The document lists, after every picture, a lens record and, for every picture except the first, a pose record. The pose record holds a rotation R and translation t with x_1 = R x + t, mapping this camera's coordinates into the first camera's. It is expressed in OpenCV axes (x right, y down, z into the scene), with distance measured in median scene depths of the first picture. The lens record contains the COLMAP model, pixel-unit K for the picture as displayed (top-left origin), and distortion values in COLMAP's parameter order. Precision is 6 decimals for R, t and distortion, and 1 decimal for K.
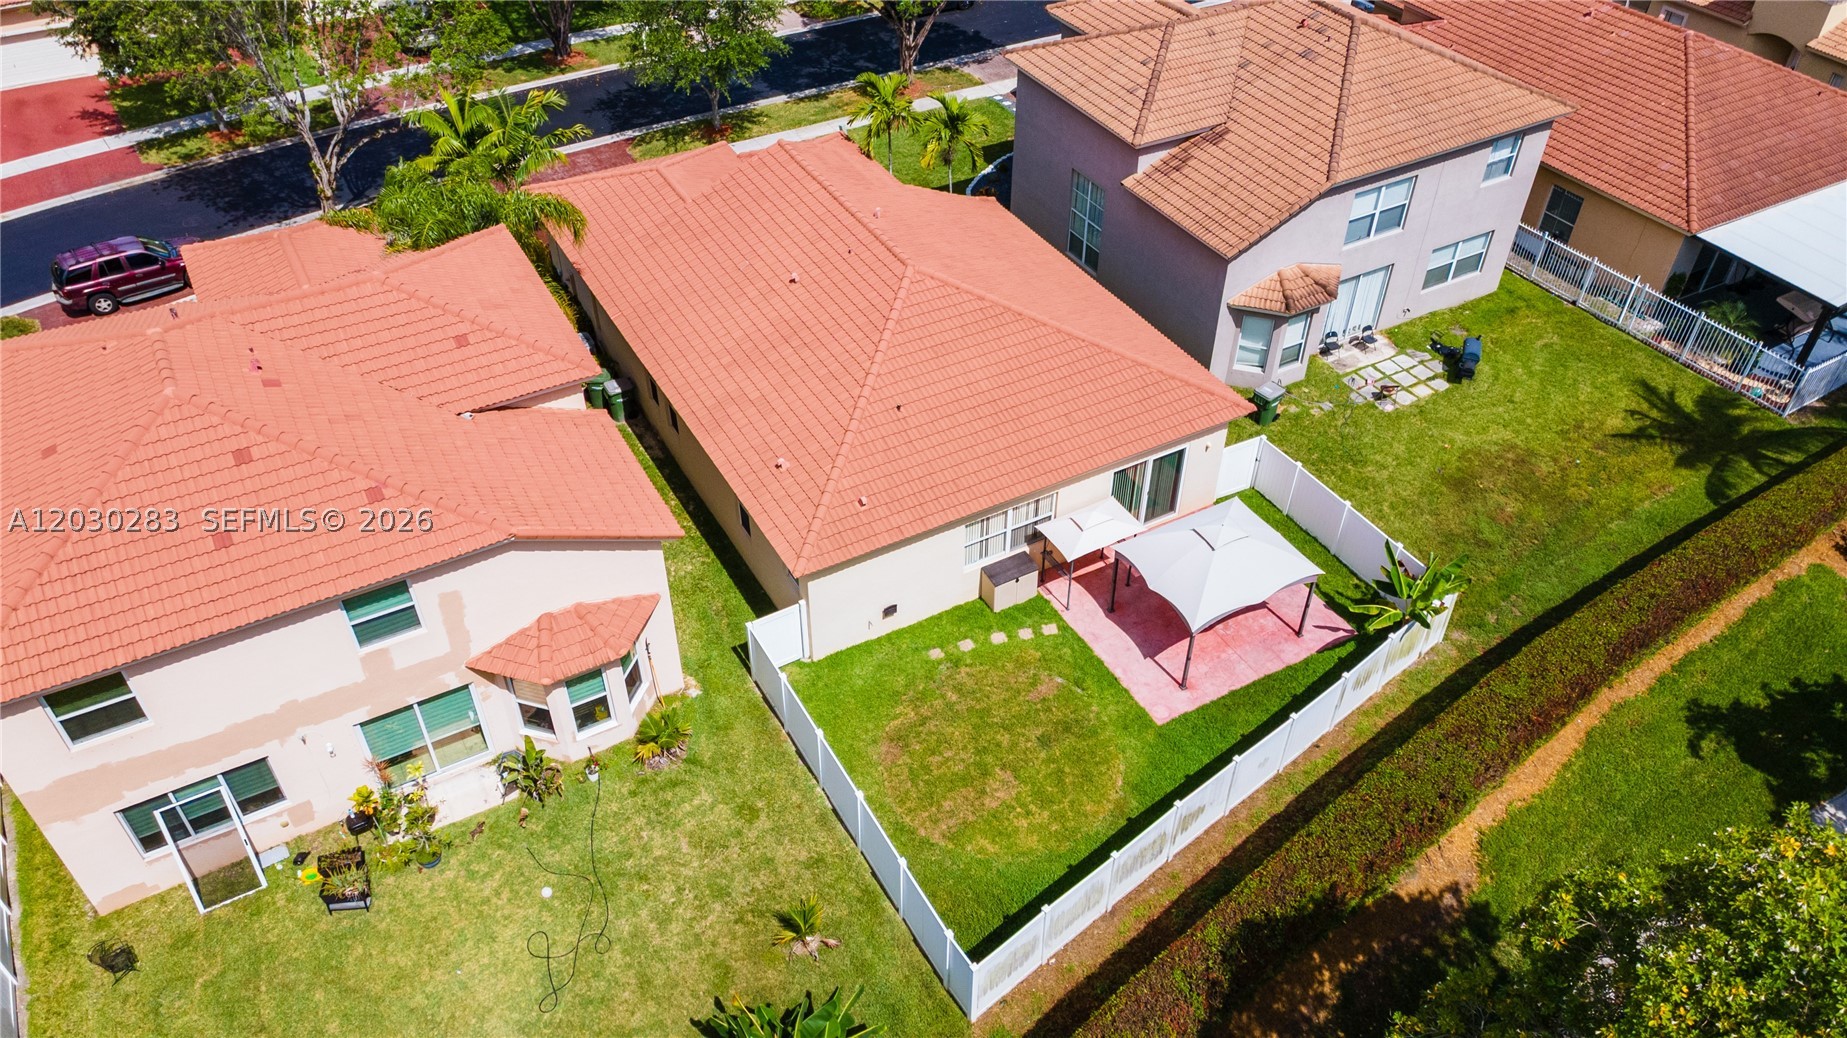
lens RADIAL K [[1343.7, 0, 923.5], [0, 1343.7, 519.0], [0, 0, 1]] dist [0.067377, 0.001977]
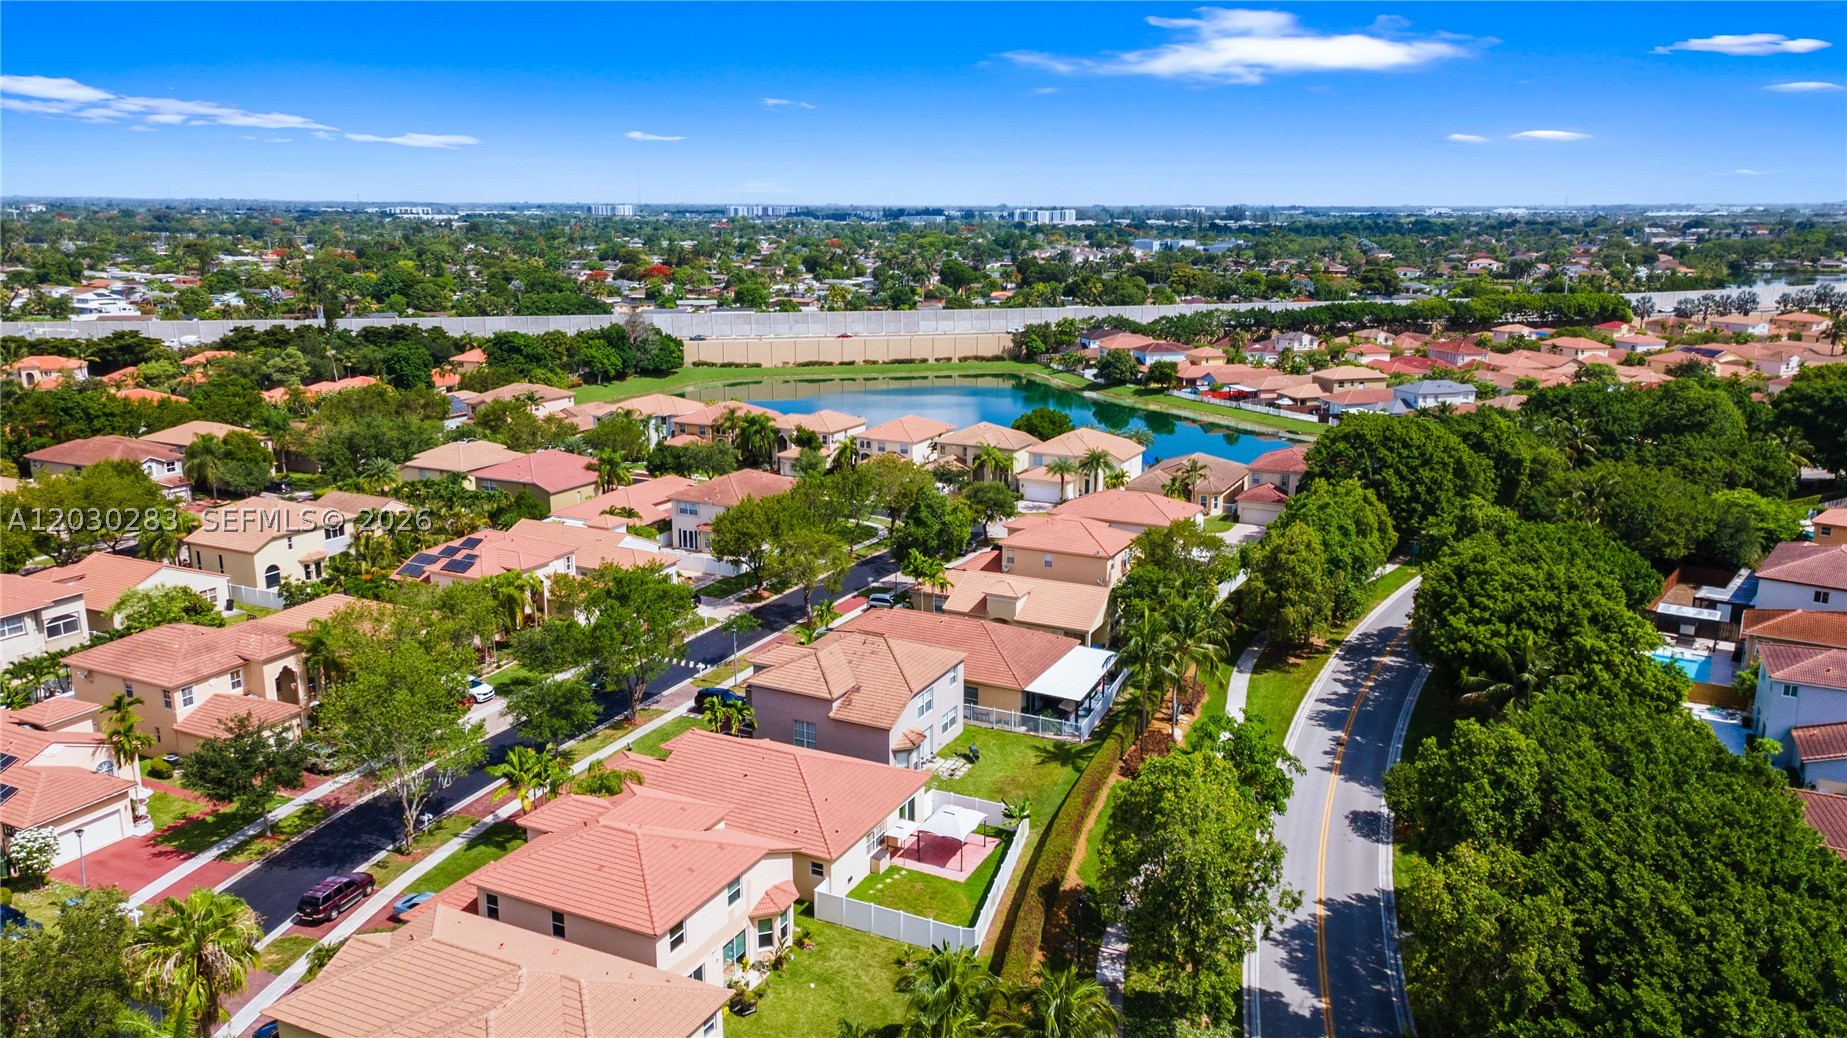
lens RADIAL K [[1343.7, 0, 923.5], [0, 1343.7, 519.0], [0, 0, 1]] dist [0.067377, 0.001977]
pose [[0.825565, -0.132538, 0.548522, -0.956737], [0.369281, 0.861887, -0.347538, 0.330859], [-0.426702, 0.489474, 0.760487, -1.012059]]
